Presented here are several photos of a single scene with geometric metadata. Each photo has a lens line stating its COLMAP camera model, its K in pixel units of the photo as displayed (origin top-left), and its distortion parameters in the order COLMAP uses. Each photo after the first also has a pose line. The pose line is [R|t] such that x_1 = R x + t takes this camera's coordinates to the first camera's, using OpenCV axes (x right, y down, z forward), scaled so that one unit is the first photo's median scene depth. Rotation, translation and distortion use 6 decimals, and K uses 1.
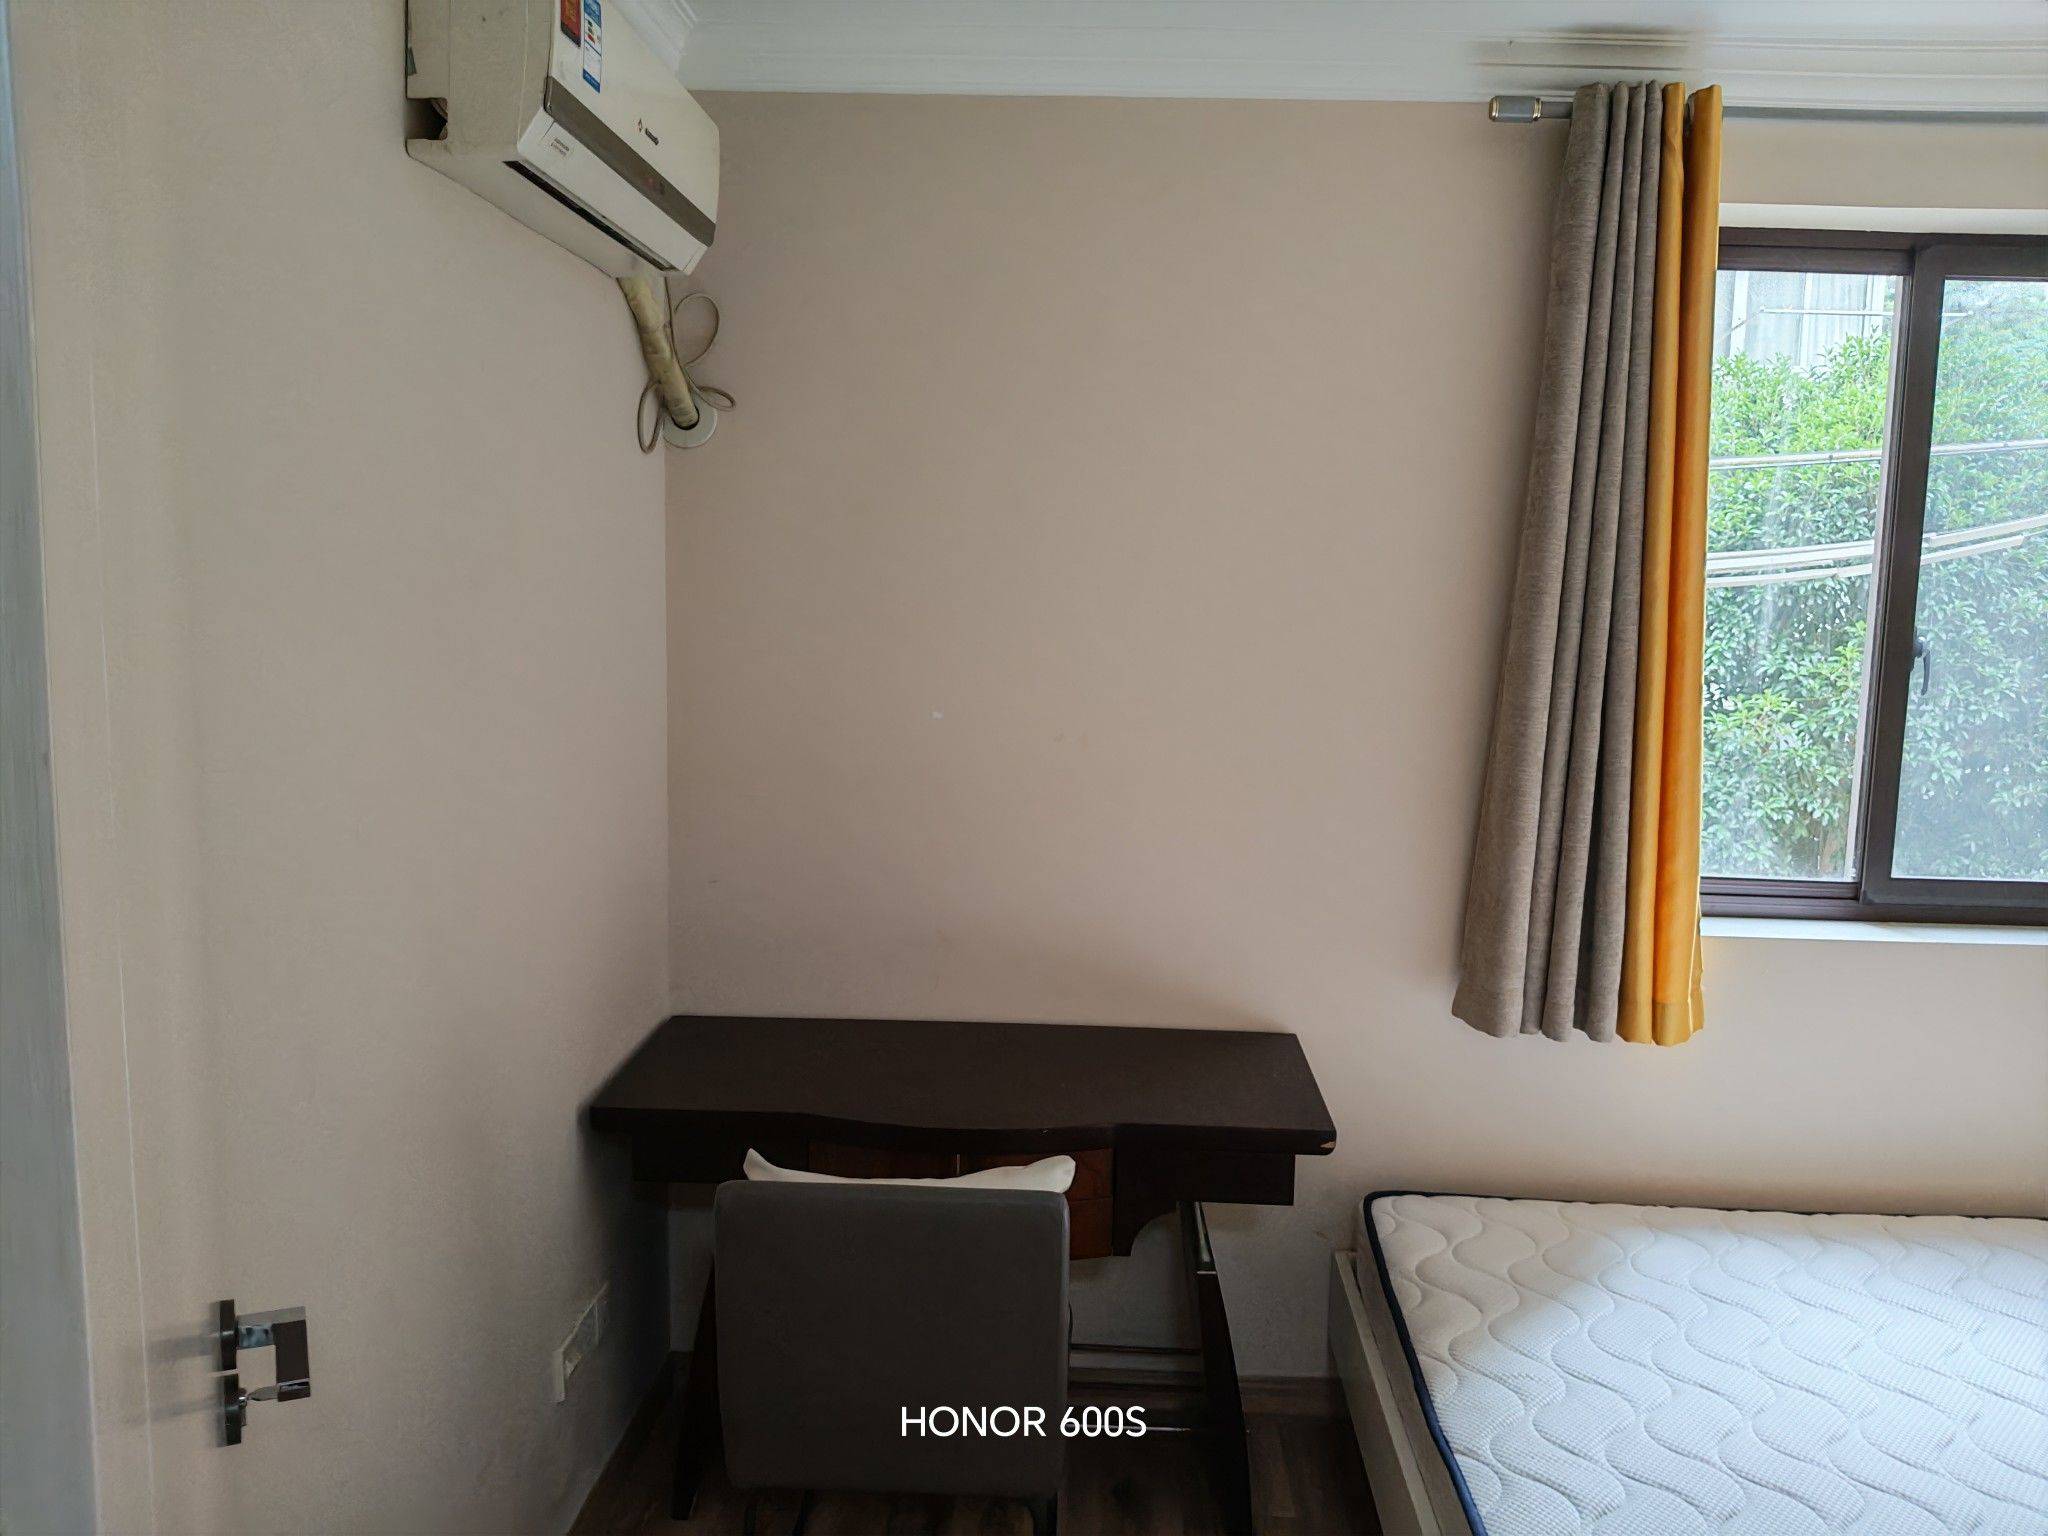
lens RADIAL K [[1569.4, 0, 1031.7], [0, 1569.4, 741.7], [0, 0, 1]] dist [0.002680, -0.034628]
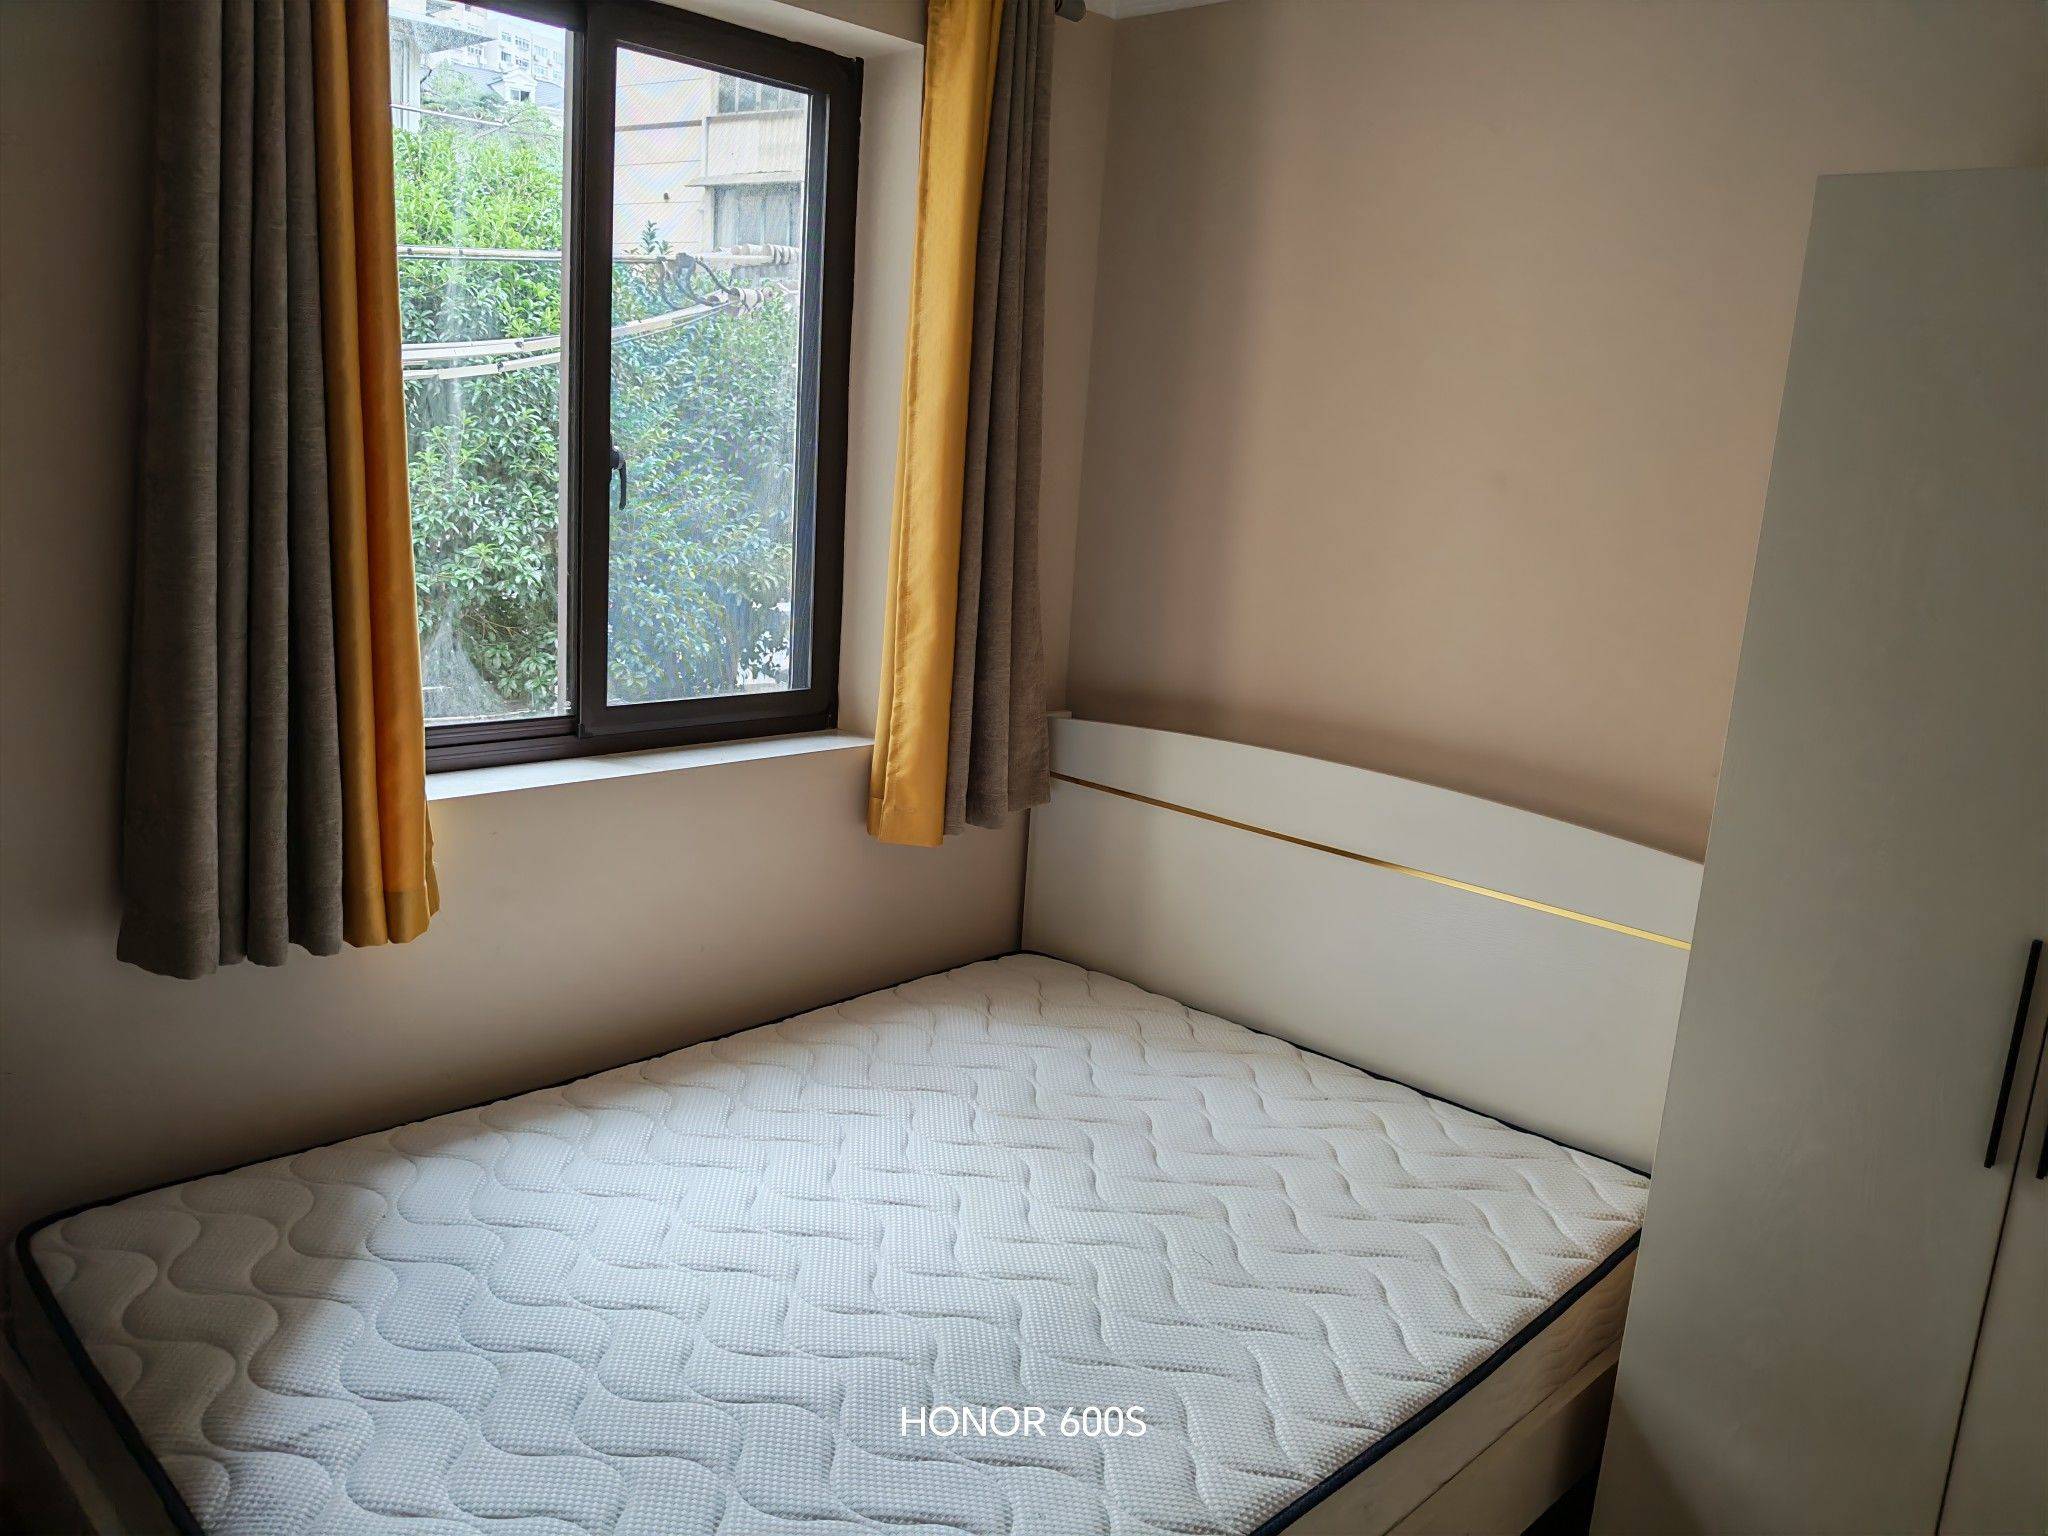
lens RADIAL K [[1569.4, 0, 1031.7], [0, 1569.4, 741.7], [0, 0, 1]] dist [0.002680, -0.034628]
pose [[0.651090, -0.127565, 0.748203, 0.011544], [0.034522, 0.989732, 0.138703, -0.013549], [-0.758215, -0.064478, 0.648809, 0.200196]]
